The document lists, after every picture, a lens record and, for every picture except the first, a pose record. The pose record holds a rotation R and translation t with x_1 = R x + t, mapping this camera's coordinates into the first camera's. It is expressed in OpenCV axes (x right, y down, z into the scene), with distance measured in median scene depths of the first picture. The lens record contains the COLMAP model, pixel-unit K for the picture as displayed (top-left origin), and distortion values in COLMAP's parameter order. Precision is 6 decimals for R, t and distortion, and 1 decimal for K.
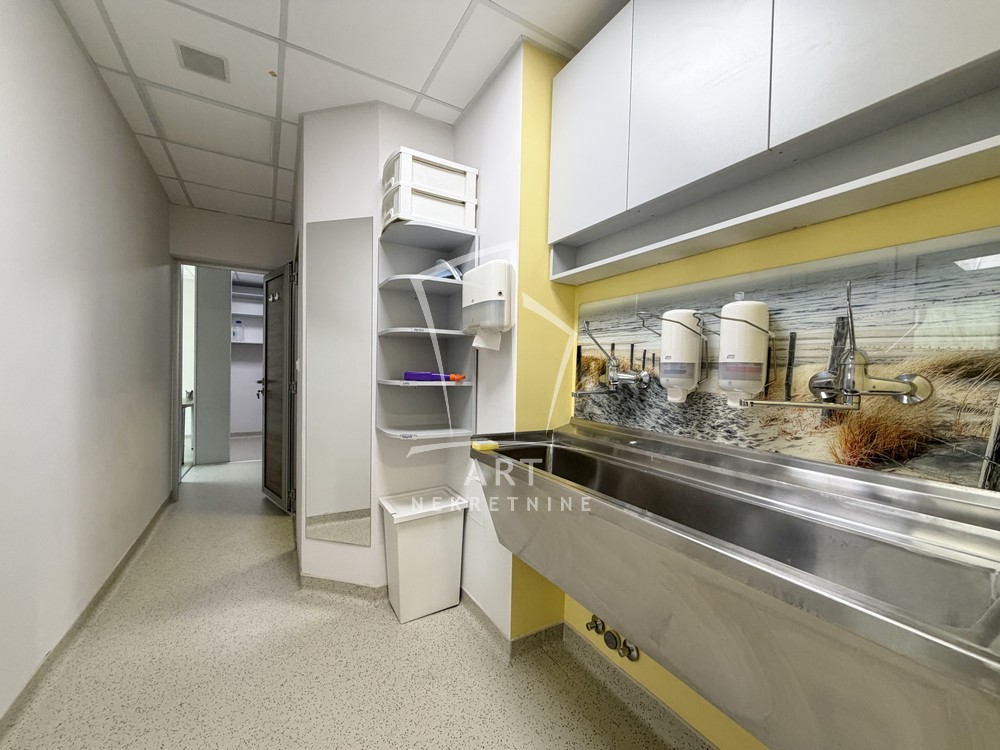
lens RADIAL K [[397.2, 0, 496.2], [0, 397.2, 375.7], [0, 0, 1]] dist [0.002935, 0.000263]
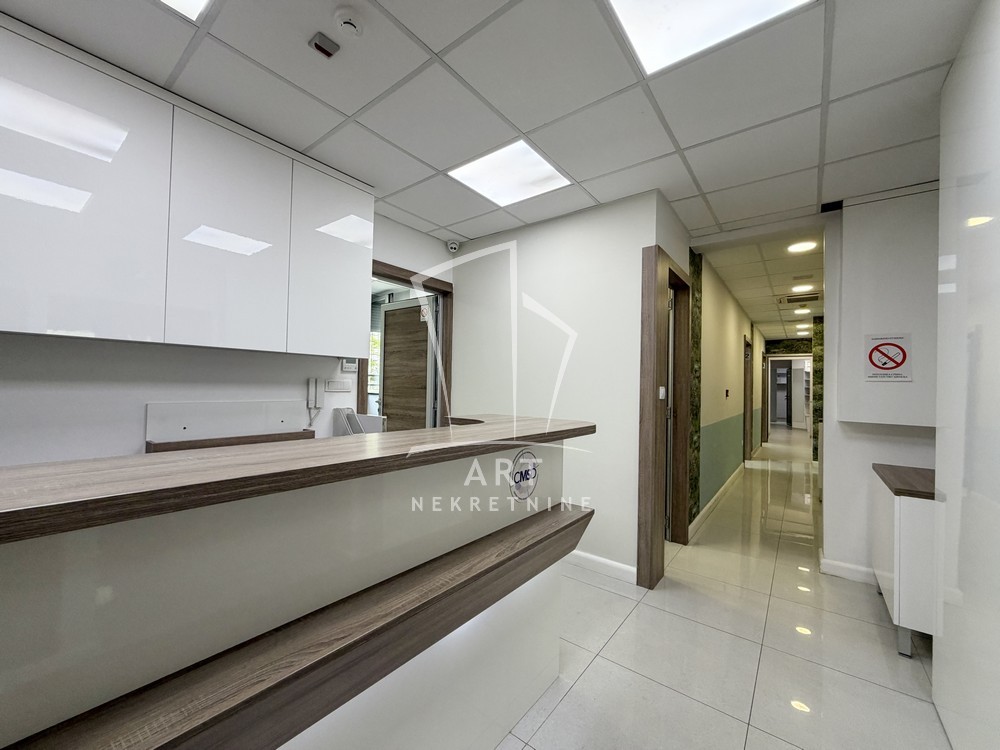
lens RADIAL K [[397.2, 0, 496.2], [0, 397.2, 375.7], [0, 0, 1]] dist [0.002935, 0.000263]
pose [[0.370677, -0.032701, -0.928186, 1.964079], [-0.026092, 0.998619, -0.045603, 0.087565], [0.928395, 0.041122, 0.369312, -3.048198]]
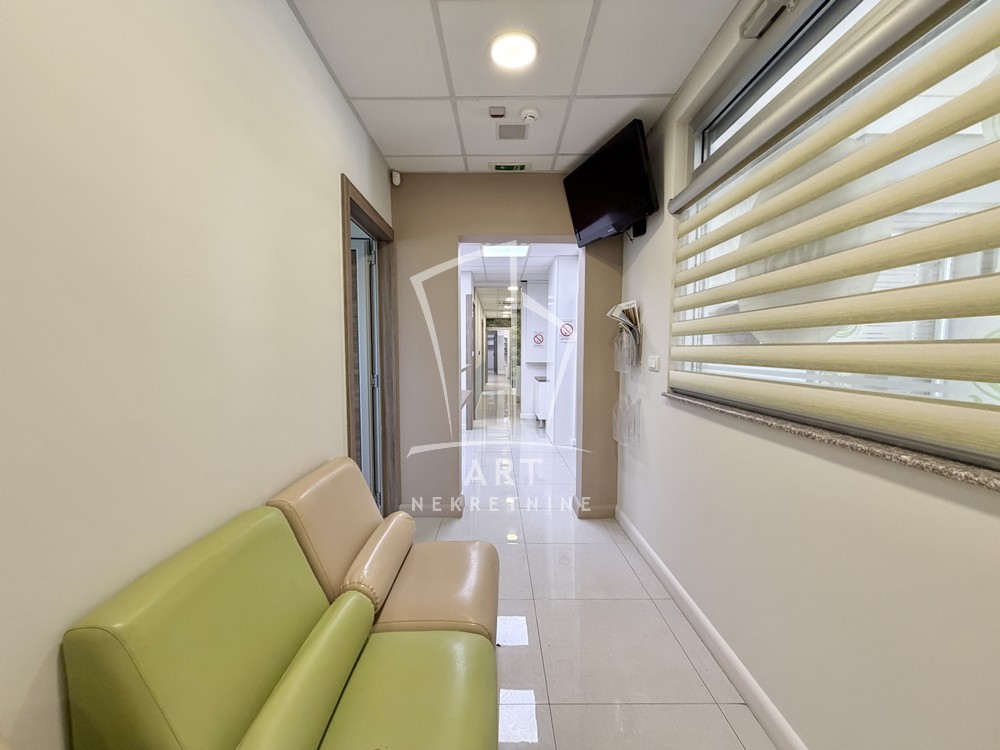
lens RADIAL K [[397.2, 0, 496.2], [0, 397.2, 375.7], [0, 0, 1]] dist [0.002935, 0.000263]
pose [[0.859709, 0.016150, -0.510529, 2.368038], [0.008082, 0.998945, 0.045209, 0.095493], [0.510721, -0.042993, 0.858671, -3.896606]]
